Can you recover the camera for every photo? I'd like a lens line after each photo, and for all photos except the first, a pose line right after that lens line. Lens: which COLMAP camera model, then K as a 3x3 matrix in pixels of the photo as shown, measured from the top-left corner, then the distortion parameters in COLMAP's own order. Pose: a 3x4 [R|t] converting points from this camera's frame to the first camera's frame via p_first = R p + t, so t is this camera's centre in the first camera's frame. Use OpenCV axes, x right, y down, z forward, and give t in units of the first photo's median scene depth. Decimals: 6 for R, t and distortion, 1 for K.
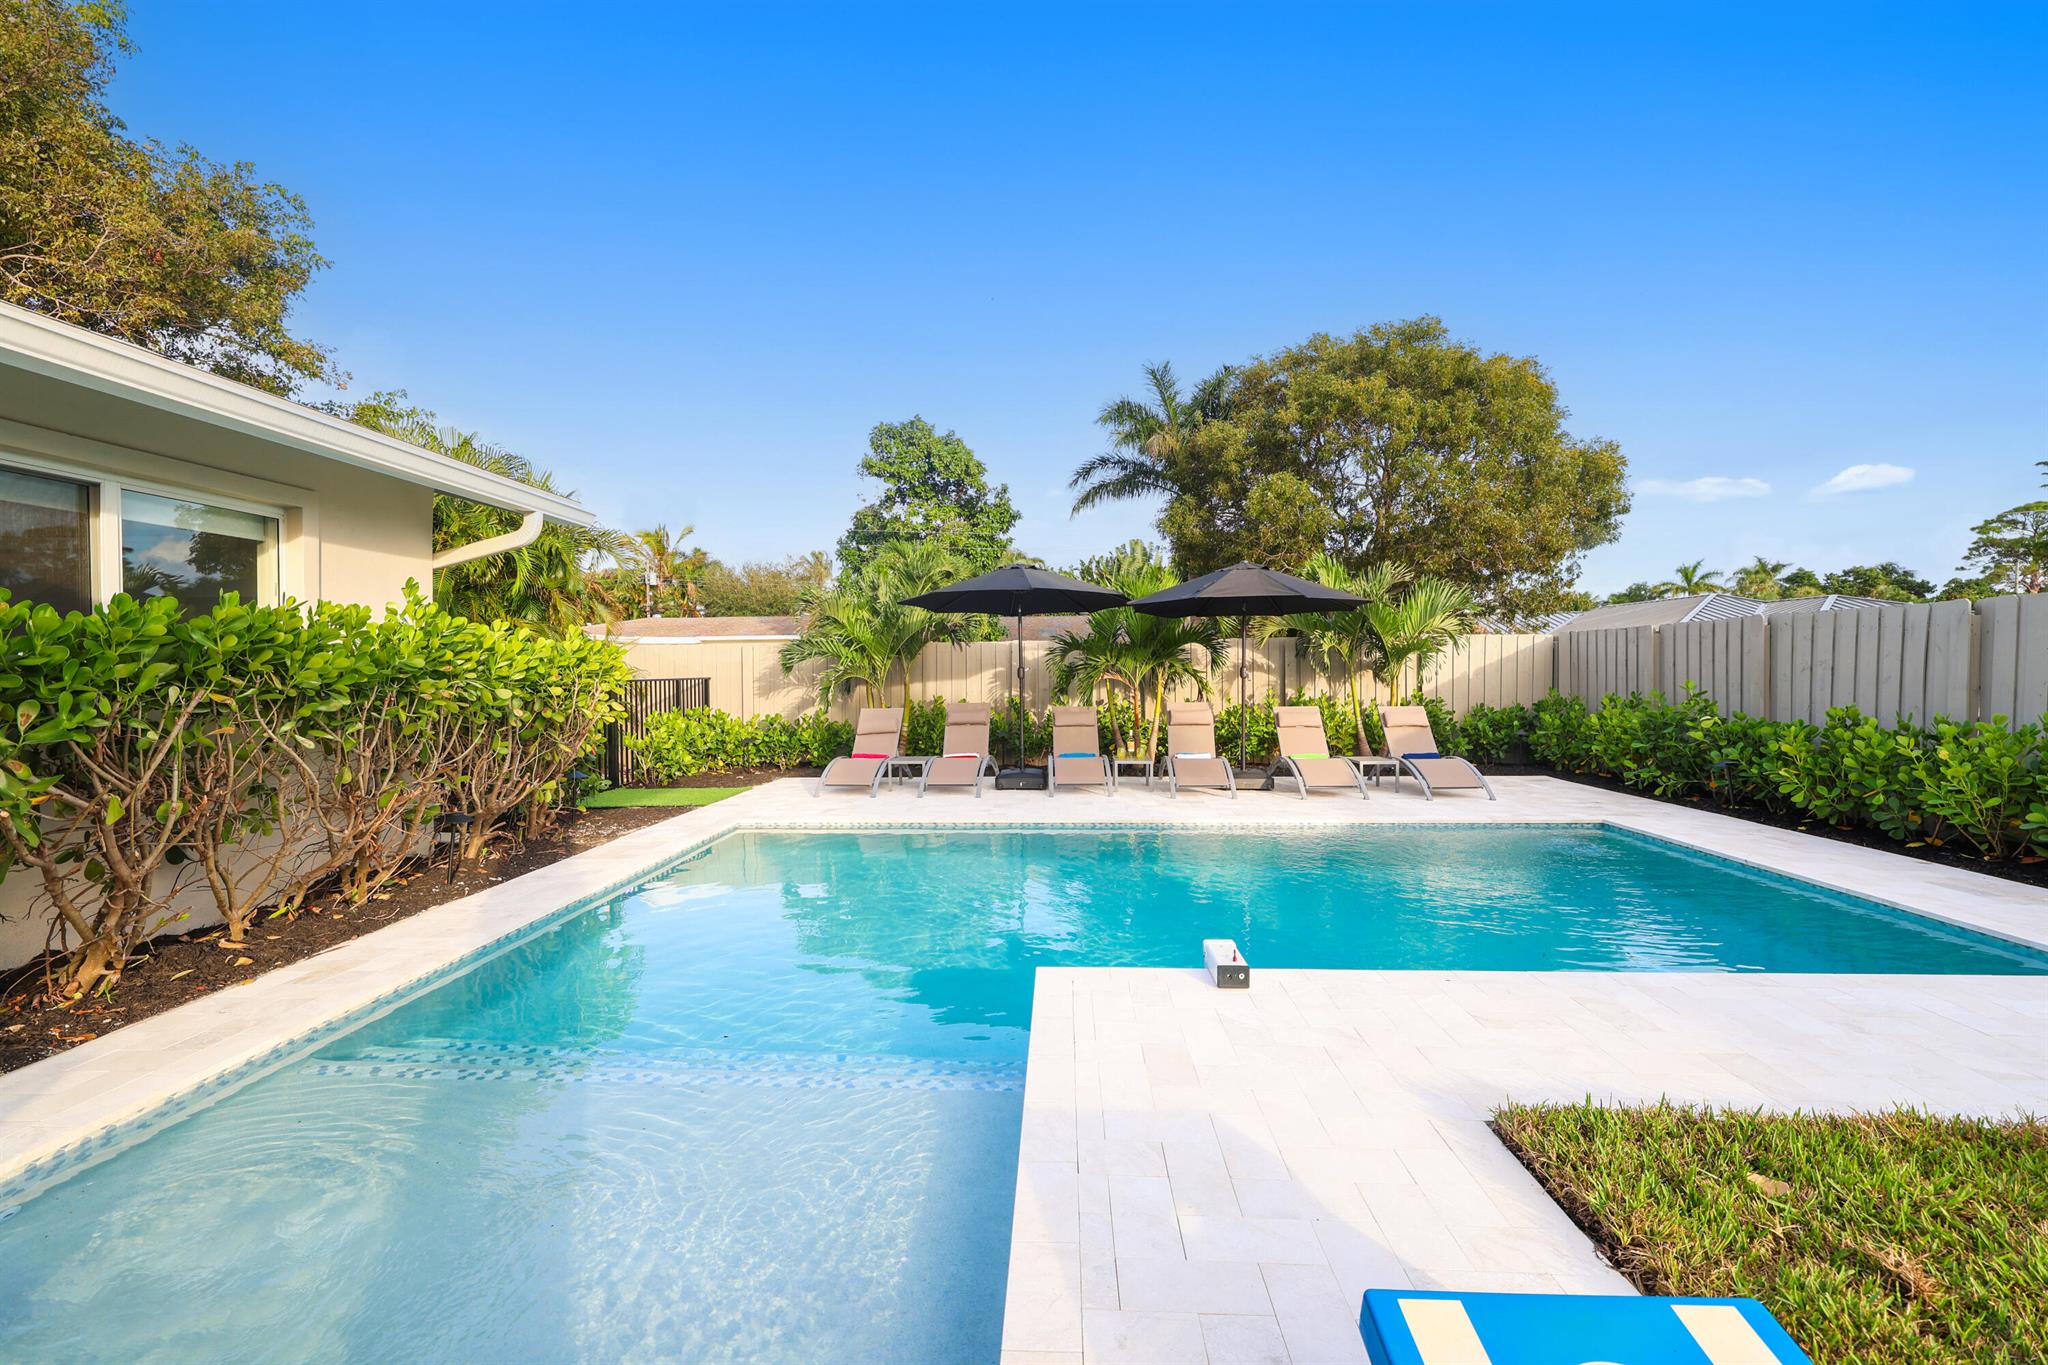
lens RADIAL K [[860.5, 0, 1027.4], [0, 860.5, 672.9], [0, 0, 1]] dist [0.001116, -0.000165]
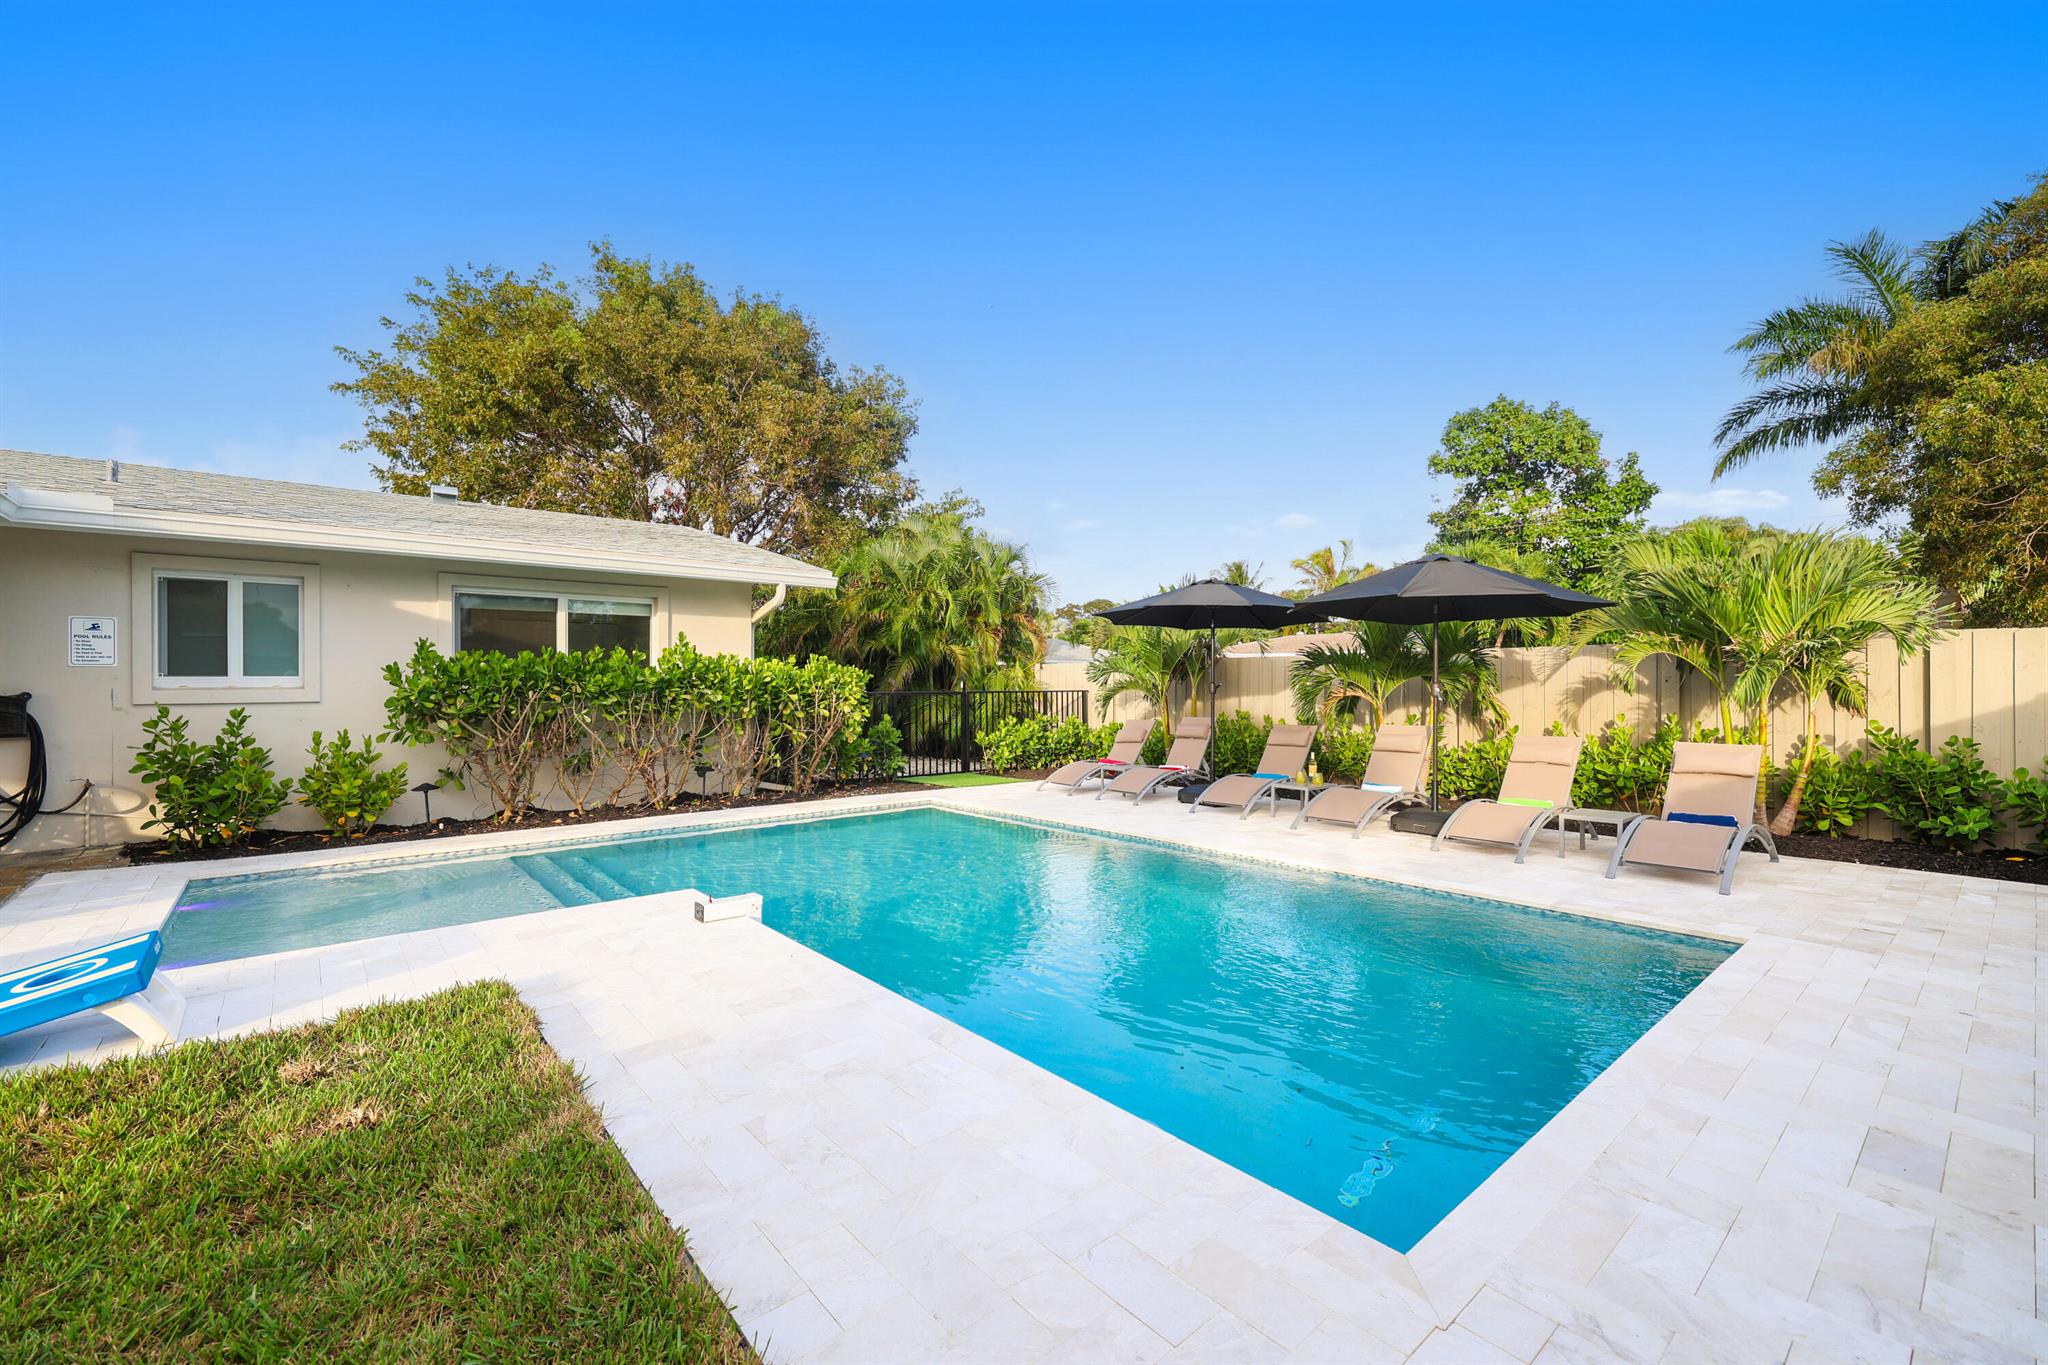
lens RADIAL K [[860.5, 0, 1031.0], [0, 860.5, 685.5], [0, 0, 1]] dist [0.001116, -0.000165]
pose [[0.680501, 0.006528, -0.732718, 0.486613], [-0.007852, 0.999968, 0.001617, -0.003309], [0.732705, 0.004653, 0.680530, 0.141278]]
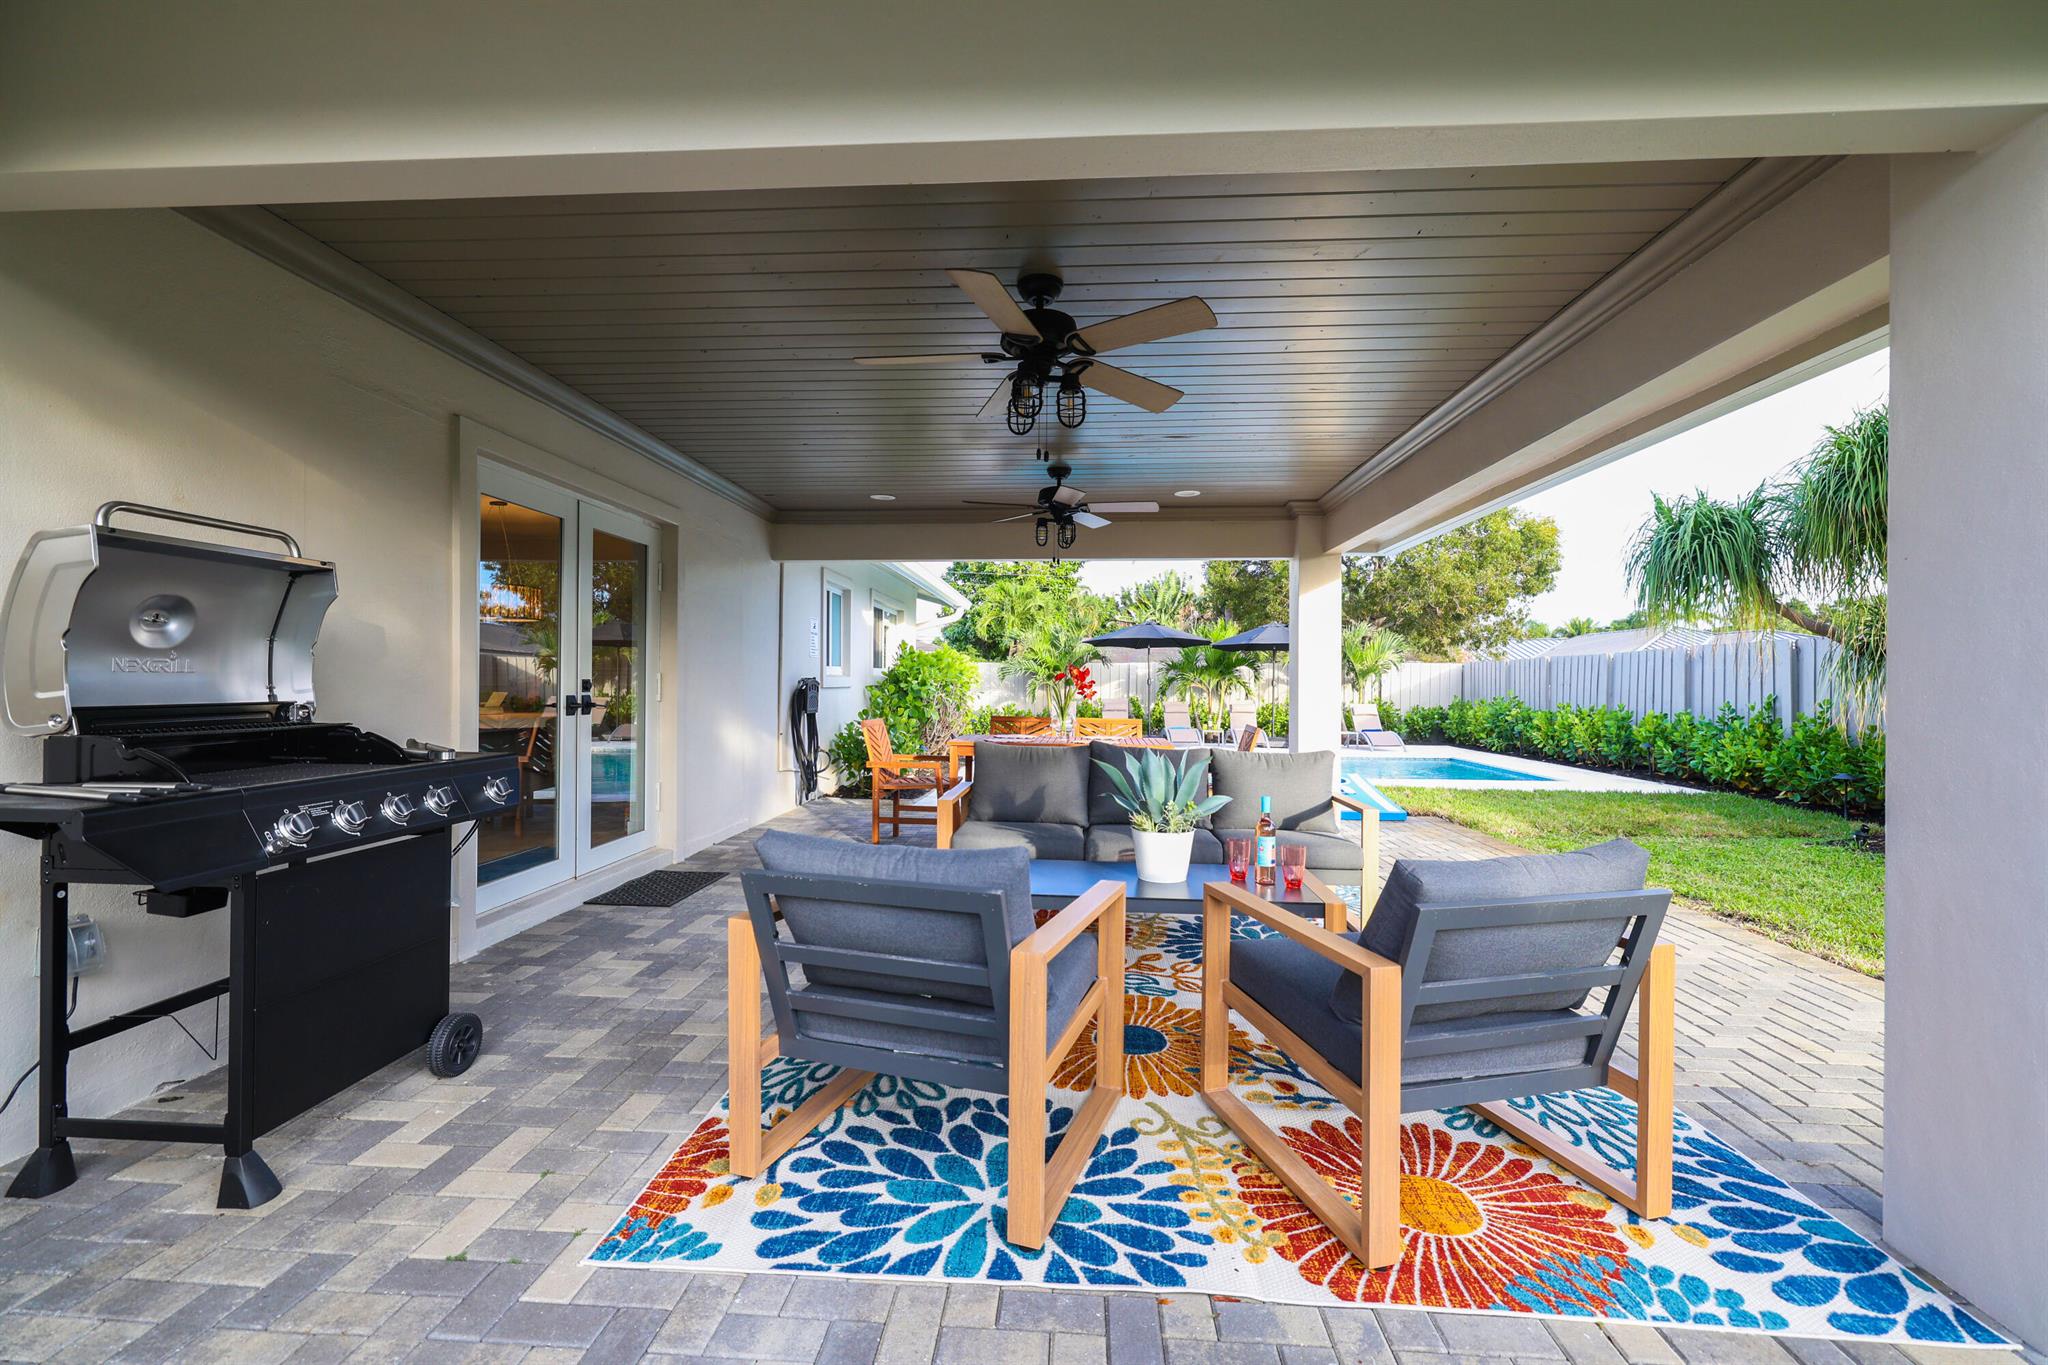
lens RADIAL K [[860.5, 0, 1030.9], [0, 860.5, 682.9], [0, 0, 1]] dist [0.001116, -0.000165]
pose [[0.999785, 0.014379, -0.014922, -0.192944], [-0.014462, 0.999881, -0.005454, 0.013000], [0.014841, 0.005669, 0.999874, -0.675588]]
